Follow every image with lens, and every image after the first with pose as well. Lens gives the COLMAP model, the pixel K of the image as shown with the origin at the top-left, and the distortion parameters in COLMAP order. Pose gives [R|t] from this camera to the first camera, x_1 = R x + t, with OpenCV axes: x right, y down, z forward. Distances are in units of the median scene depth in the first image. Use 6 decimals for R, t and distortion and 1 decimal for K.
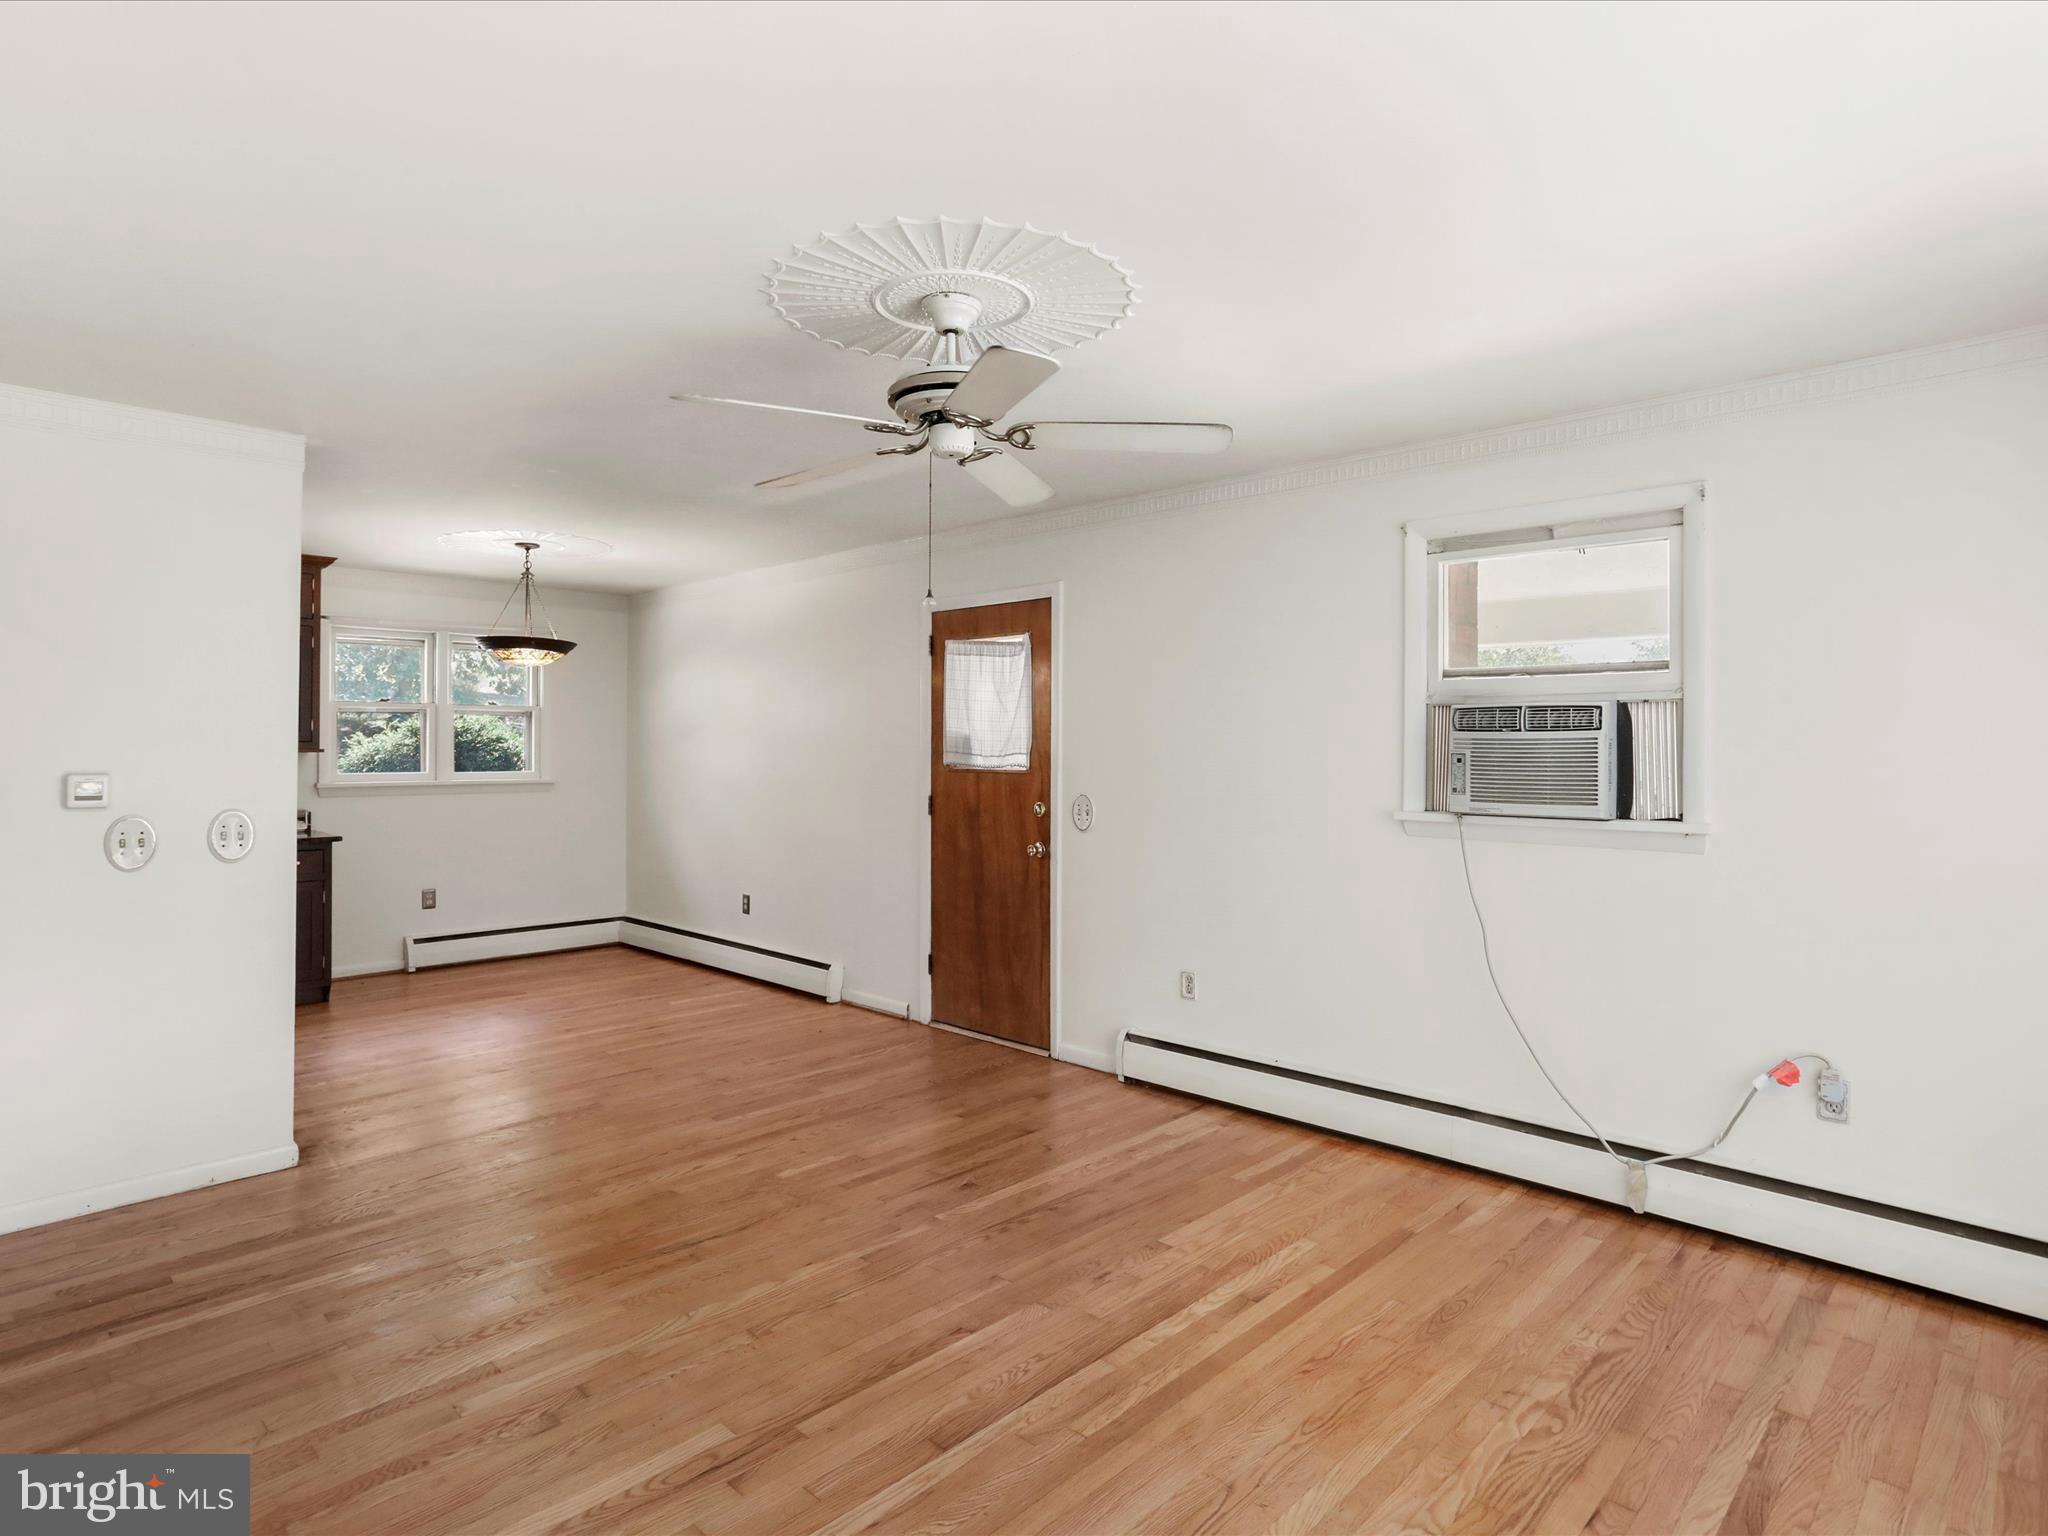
lens RADIAL K [[1127.5, 0, 1029.4], [0, 1127.5, 748.9], [0, 0, 1]] dist [-0.044218, 0.032538]
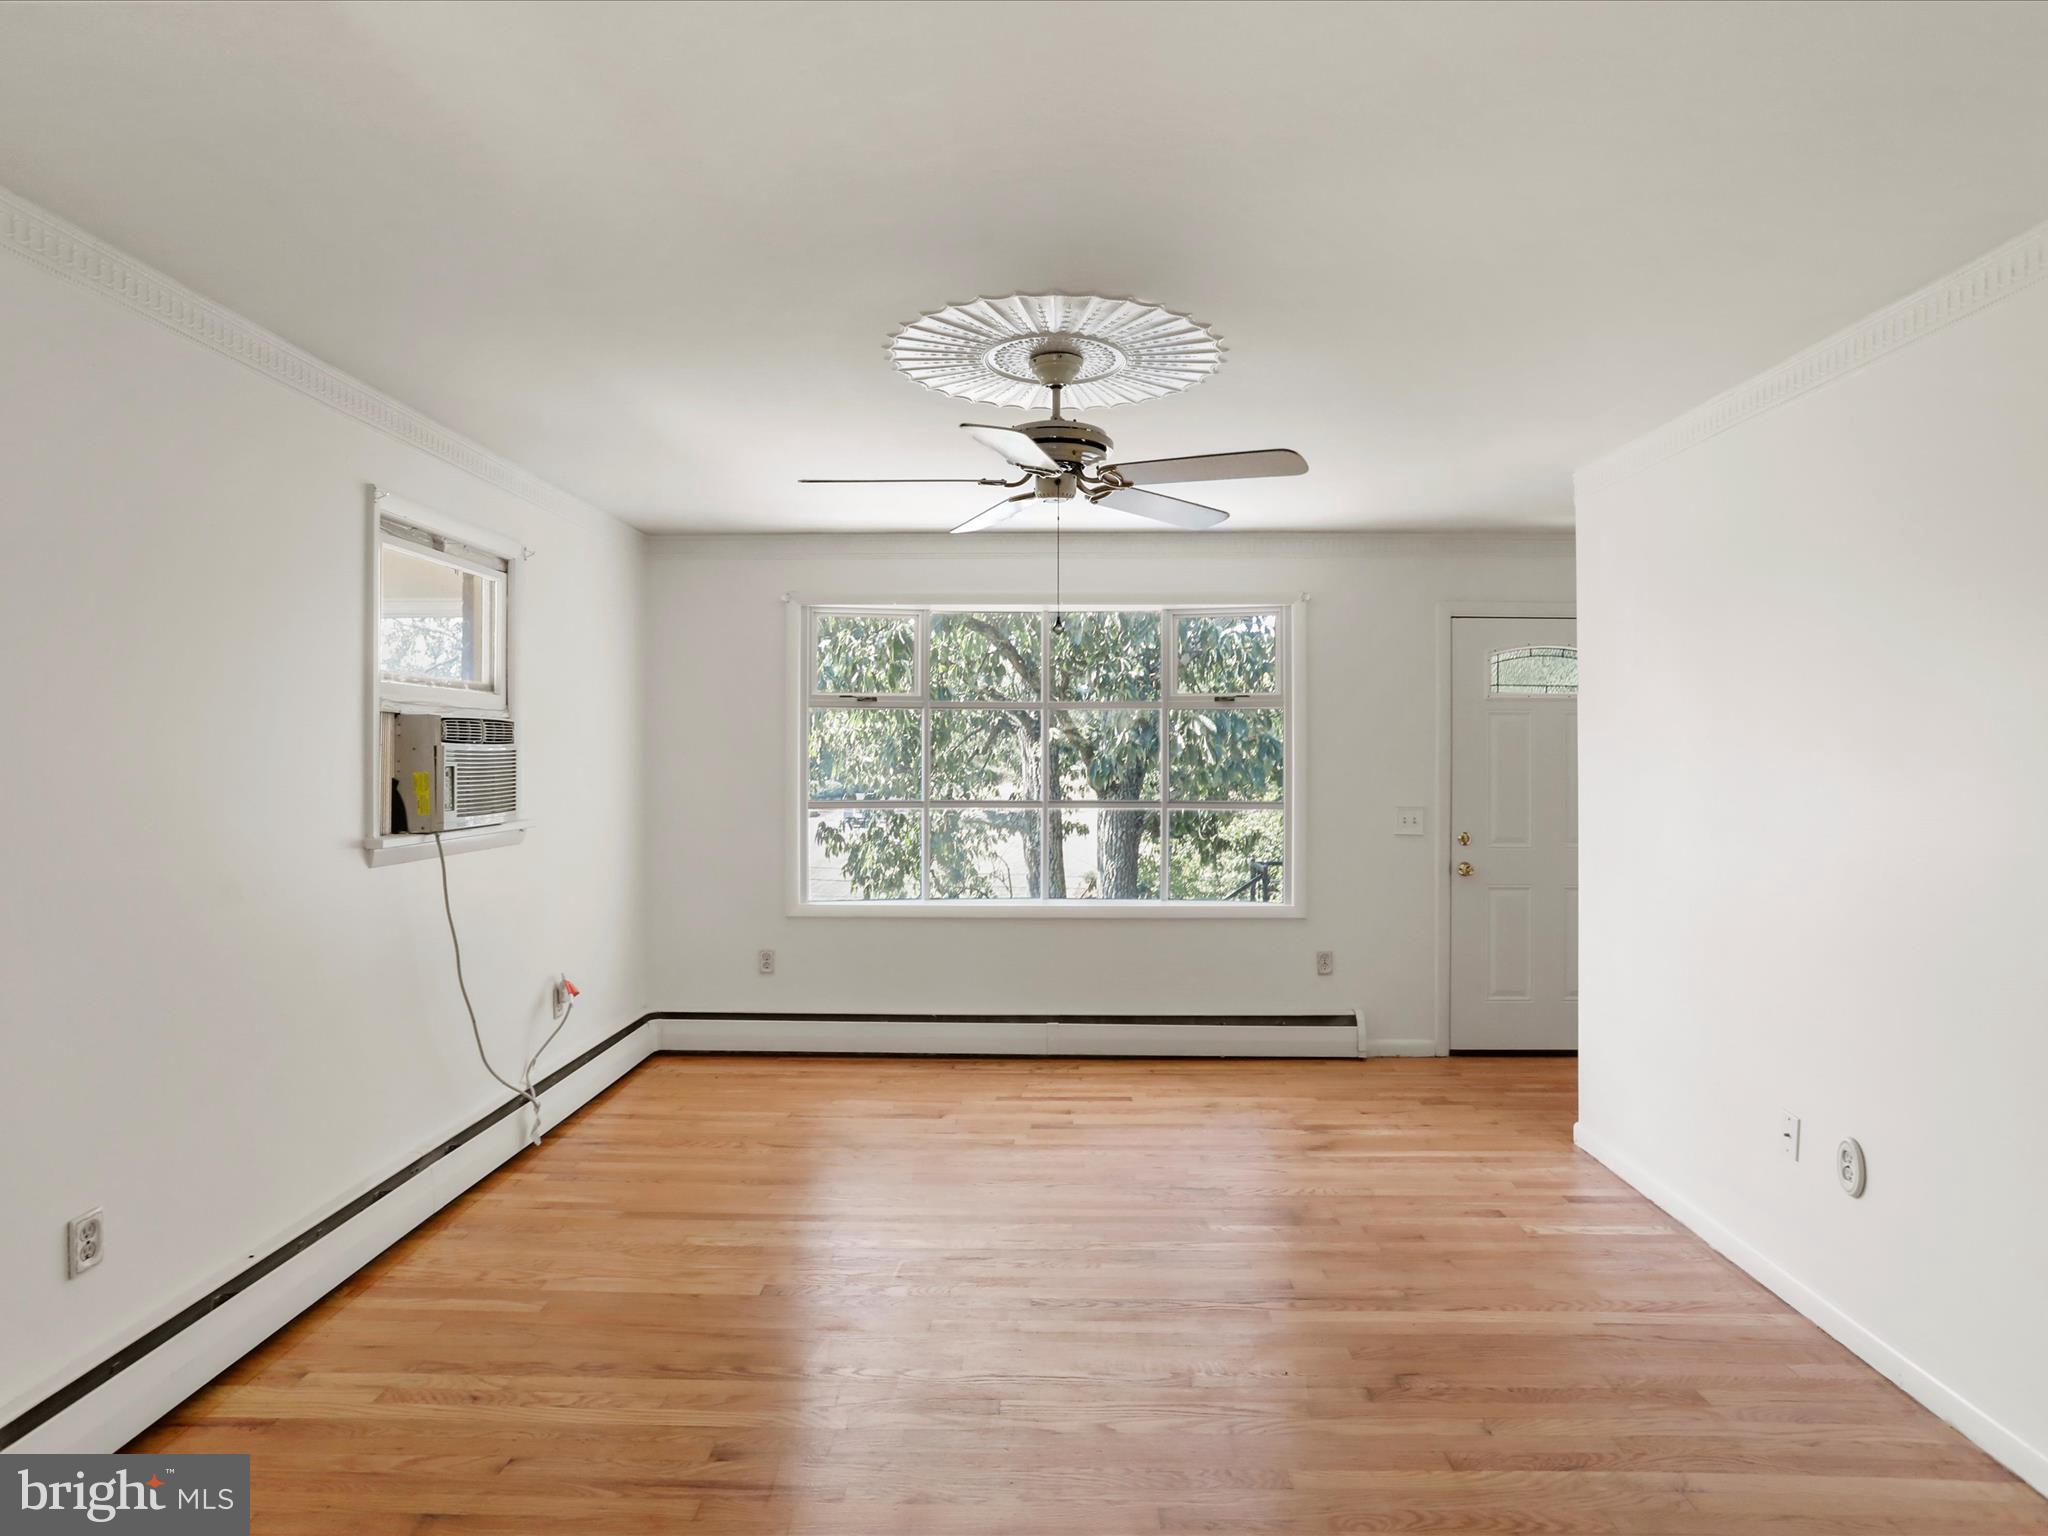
lens RADIAL K [[1127.5, 0, 1025.4], [0, 1127.5, 775.0], [0, 0, 1]] dist [-0.044218, 0.032538]
pose [[-0.692813, -0.008784, 0.721064, -0.619966], [-0.007052, 0.999961, 0.005406, 0.003228], [-0.721083, -0.001340, -0.692847, 1.314440]]
